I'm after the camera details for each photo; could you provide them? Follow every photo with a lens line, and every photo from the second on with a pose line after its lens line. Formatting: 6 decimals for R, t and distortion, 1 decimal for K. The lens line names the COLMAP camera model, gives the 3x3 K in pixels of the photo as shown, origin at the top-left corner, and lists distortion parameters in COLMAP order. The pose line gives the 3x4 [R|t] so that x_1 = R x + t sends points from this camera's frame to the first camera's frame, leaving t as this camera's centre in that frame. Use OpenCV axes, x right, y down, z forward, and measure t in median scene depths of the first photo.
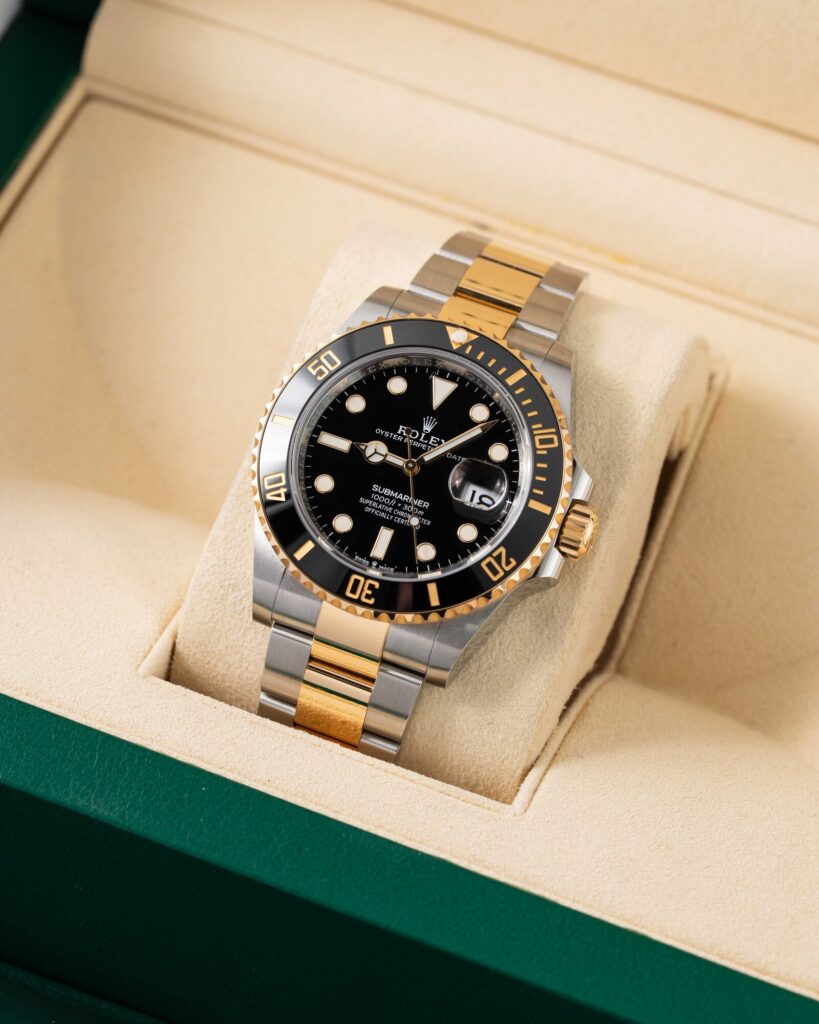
lens RADIAL K [[3807.7, 0, 409.5], [0, 3807.7, 512.0], [0, 0, 1]] dist [0.006872, -1.072185]
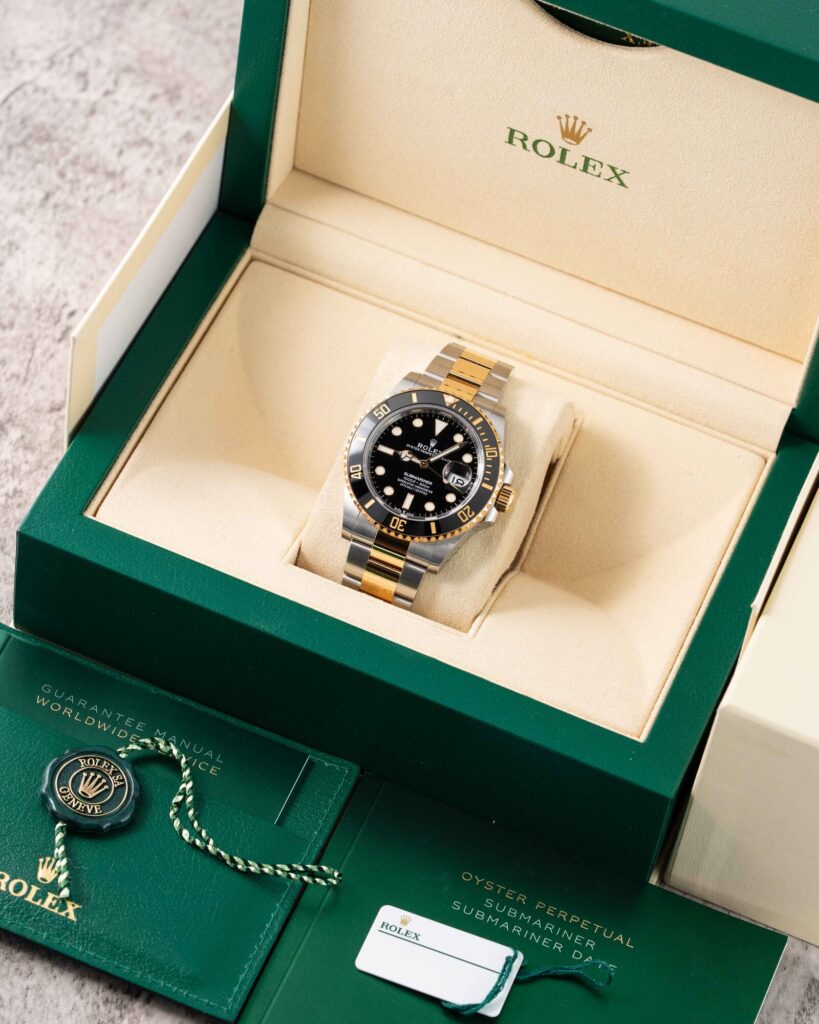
lens RADIAL K [[3807.7, 0, 409.5], [0, 3807.7, 512.0], [0, 0, 1]] dist [0.006872, -1.072185]
pose [[0.998651, 0.036500, 0.036930, -0.080047], [-0.037209, 0.999132, 0.018702, -0.023742], [-0.036216, -0.020051, 0.999143, -1.002987]]
